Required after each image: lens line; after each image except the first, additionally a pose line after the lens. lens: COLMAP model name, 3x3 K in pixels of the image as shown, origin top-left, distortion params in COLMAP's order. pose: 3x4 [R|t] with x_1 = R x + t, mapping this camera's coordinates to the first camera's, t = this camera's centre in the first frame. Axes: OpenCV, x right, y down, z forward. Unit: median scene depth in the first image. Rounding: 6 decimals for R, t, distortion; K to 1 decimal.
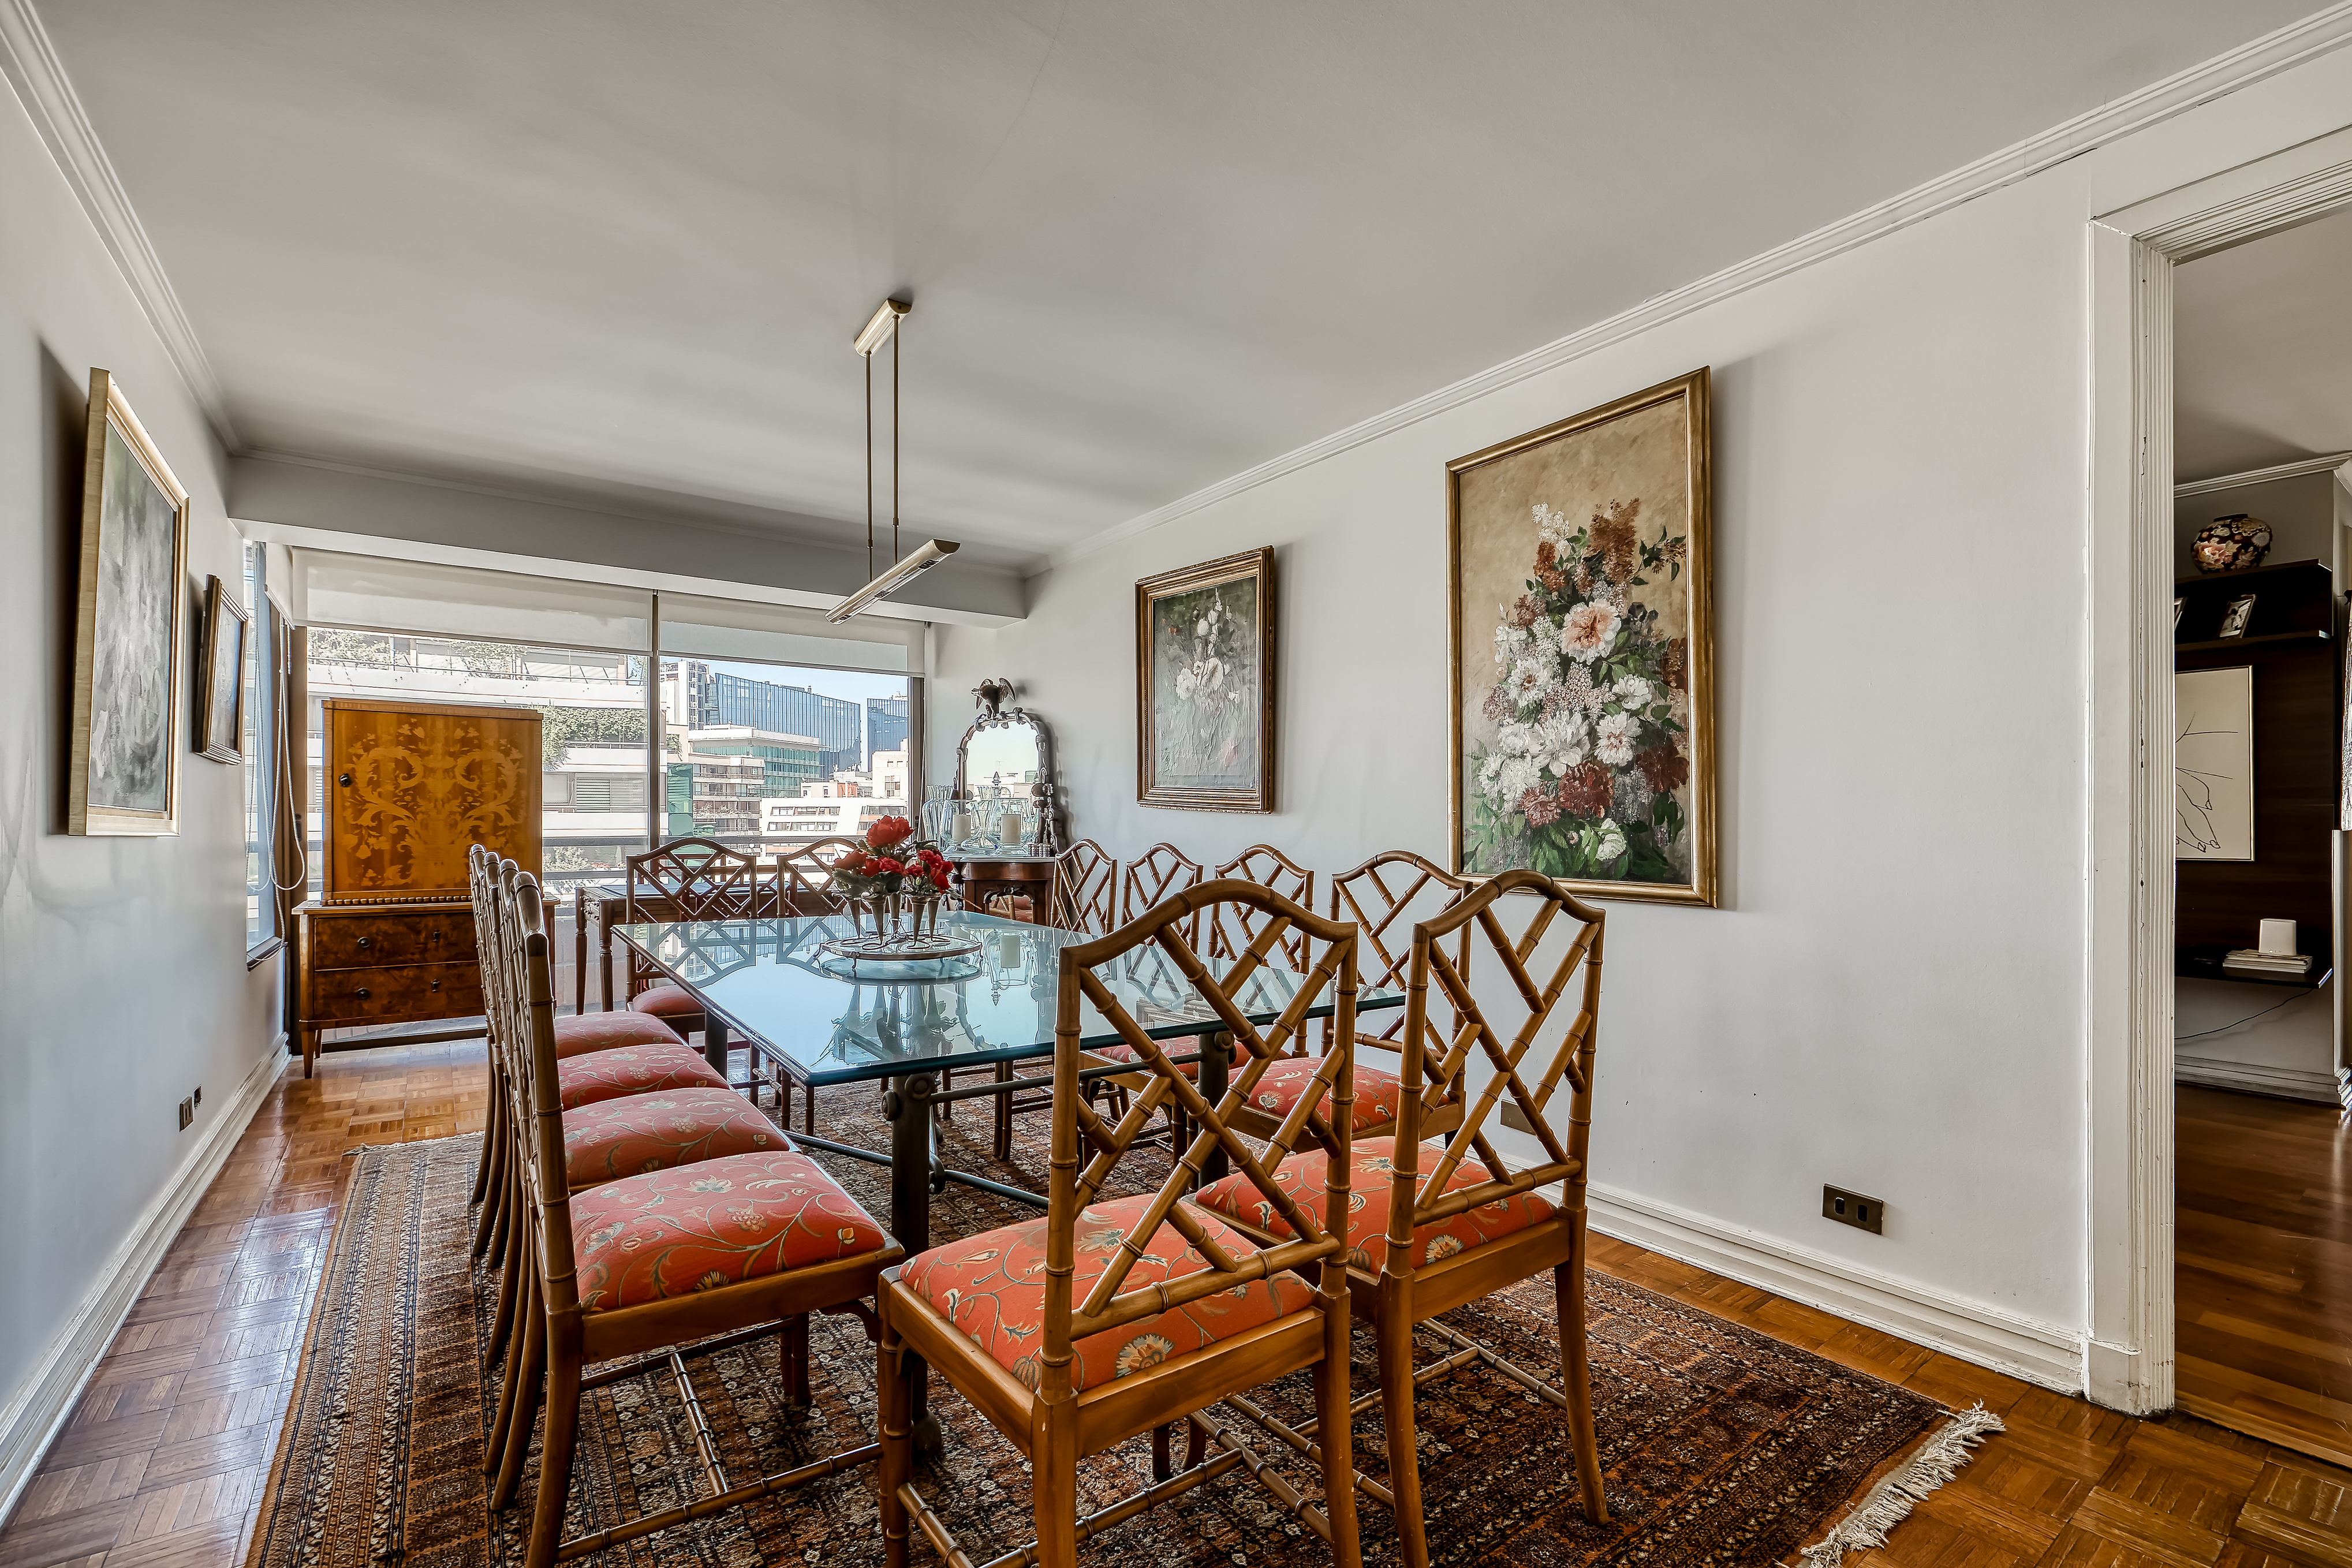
lens RADIAL K [[1035.7, 0, 1173.8], [0, 1035.7, 835.8], [0, 0, 1]] dist [0.000725, -0.000090]
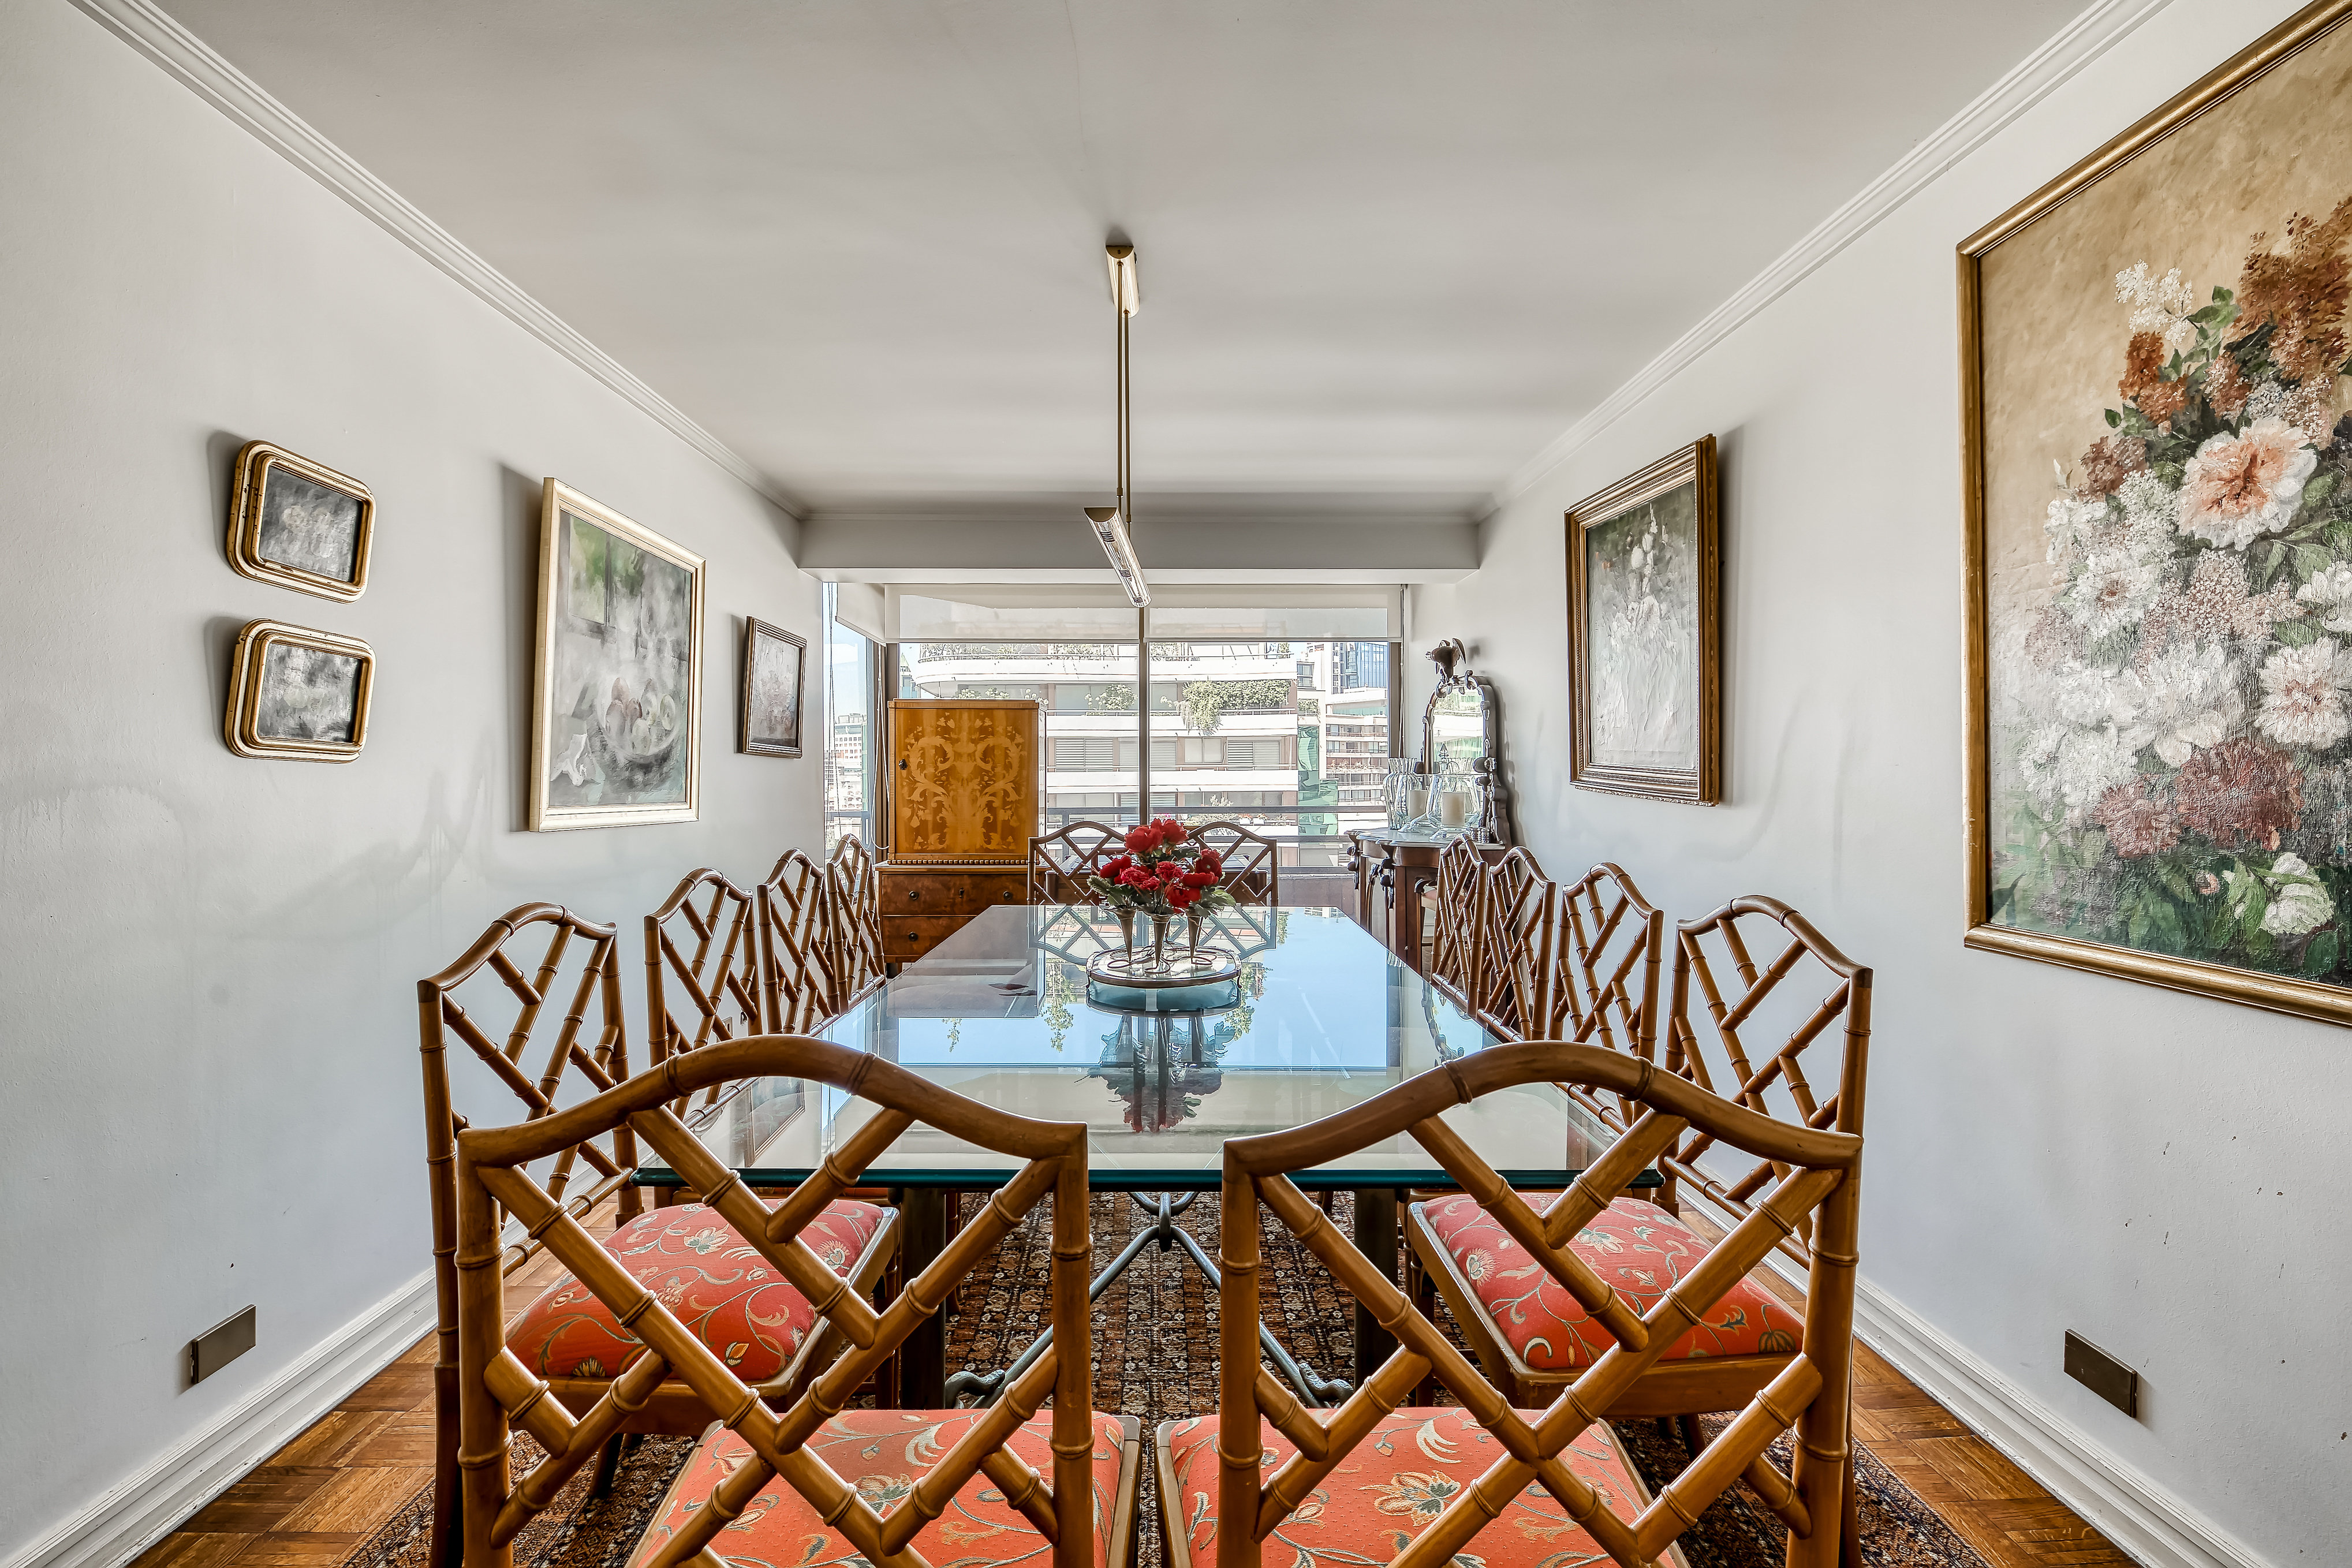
lens RADIAL K [[1005.1, 0, 1176.0], [0, 1005.1, 784.0], [0, 0, 1]] dist [-0.001173, -0.000689]
pose [[0.823109, 0.003437, -0.567874, 0.225835], [-0.005746, 0.999981, -0.002275, -0.040975], [0.567855, 0.005135, 0.823113, 0.264653]]
